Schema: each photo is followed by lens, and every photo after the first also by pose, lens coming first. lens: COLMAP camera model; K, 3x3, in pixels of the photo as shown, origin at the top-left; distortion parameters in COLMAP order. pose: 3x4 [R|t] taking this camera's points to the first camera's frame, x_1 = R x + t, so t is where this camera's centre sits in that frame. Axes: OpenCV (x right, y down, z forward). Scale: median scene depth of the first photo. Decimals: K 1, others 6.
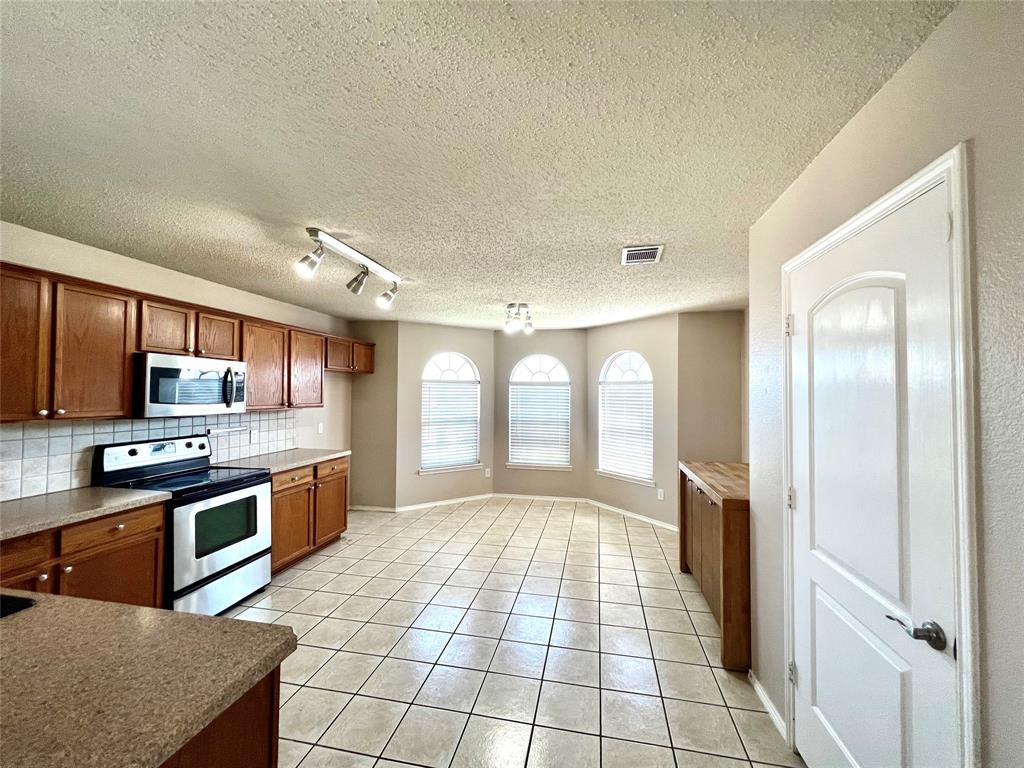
lens RADIAL K [[411.1, 0, 513.2], [0, 411.1, 383.2], [0, 0, 1]] dist [0.000815, 0.000139]
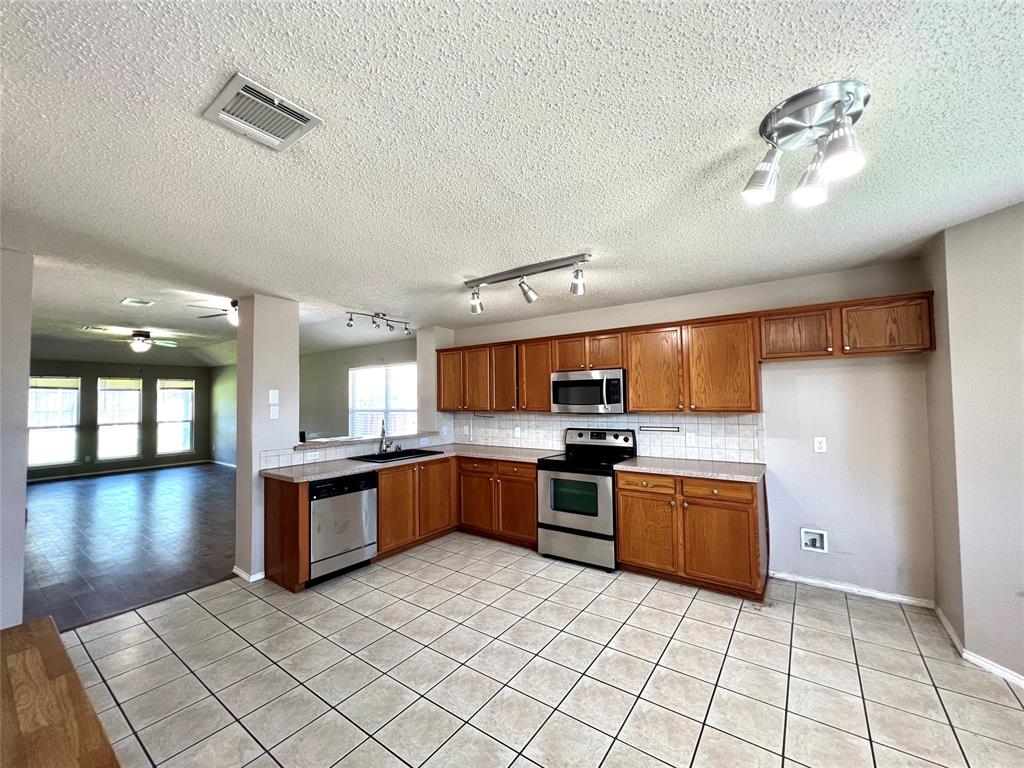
lens RADIAL K [[411.1, 0, 515.8], [0, 411.1, 384.8], [0, 0, 1]] dist [0.000815, 0.000139]
pose [[-0.406415, -0.032152, -0.913123, 0.535052], [0.036944, 0.997985, -0.051584, 0.042692], [0.912942, -0.054699, -0.404408, 1.245361]]
